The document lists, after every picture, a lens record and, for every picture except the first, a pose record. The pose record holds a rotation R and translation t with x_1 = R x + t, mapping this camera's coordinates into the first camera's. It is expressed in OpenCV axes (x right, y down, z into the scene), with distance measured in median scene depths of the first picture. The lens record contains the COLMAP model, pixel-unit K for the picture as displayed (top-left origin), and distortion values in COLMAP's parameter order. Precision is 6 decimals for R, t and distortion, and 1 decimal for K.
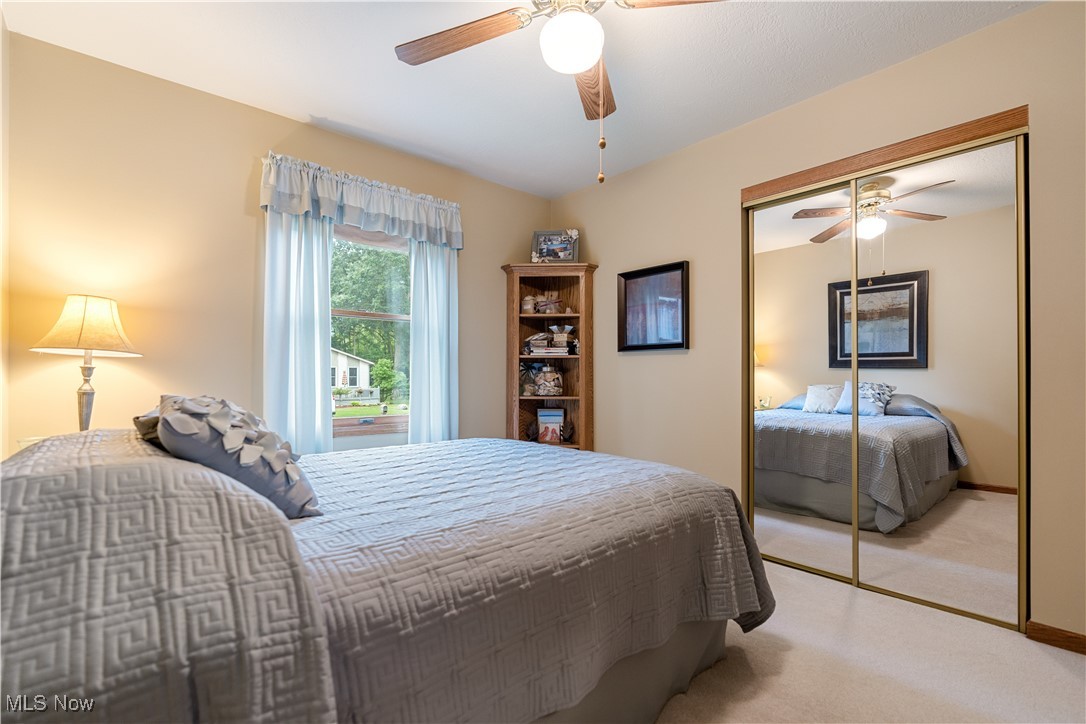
lens RADIAL K [[496.5, 0, 547.7], [0, 496.5, 370.7], [0, 0, 1]] dist [-0.008726, 0.000656]
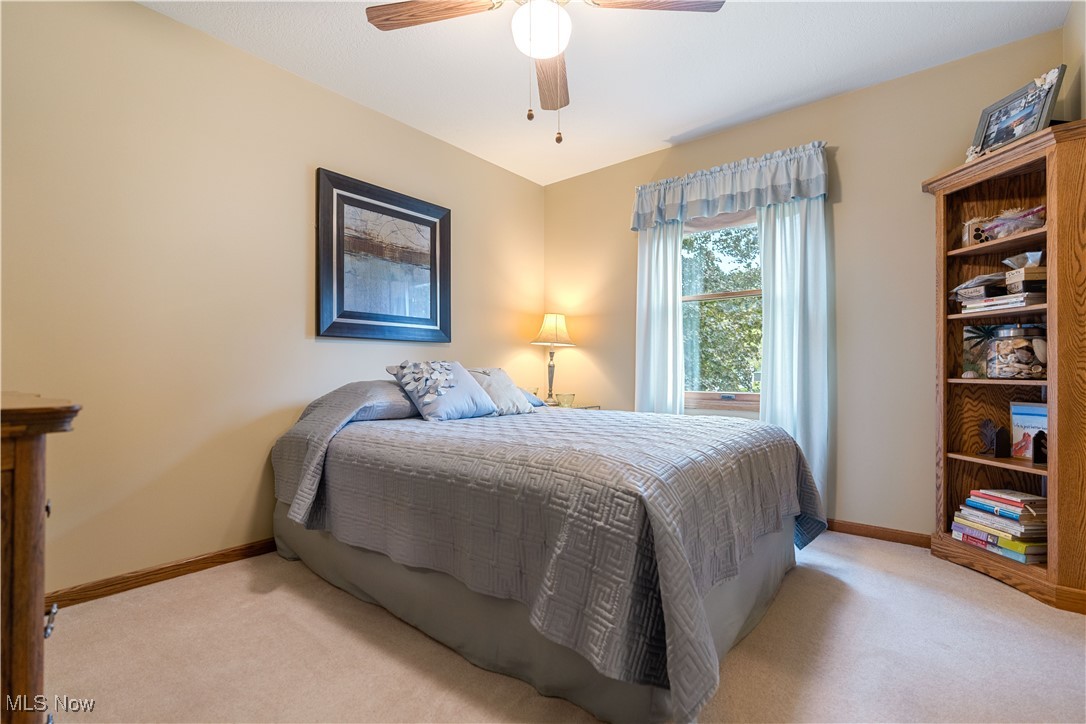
lens RADIAL K [[496.5, 0, 546.7], [0, 496.5, 365.0], [0, 0, 1]] dist [-0.008726, 0.000656]
pose [[0.163569, -0.013471, -0.986440, 0.493963], [0.013104, 0.999848, -0.011481, 0.034441], [0.986445, -0.011048, 0.163720, 0.375703]]
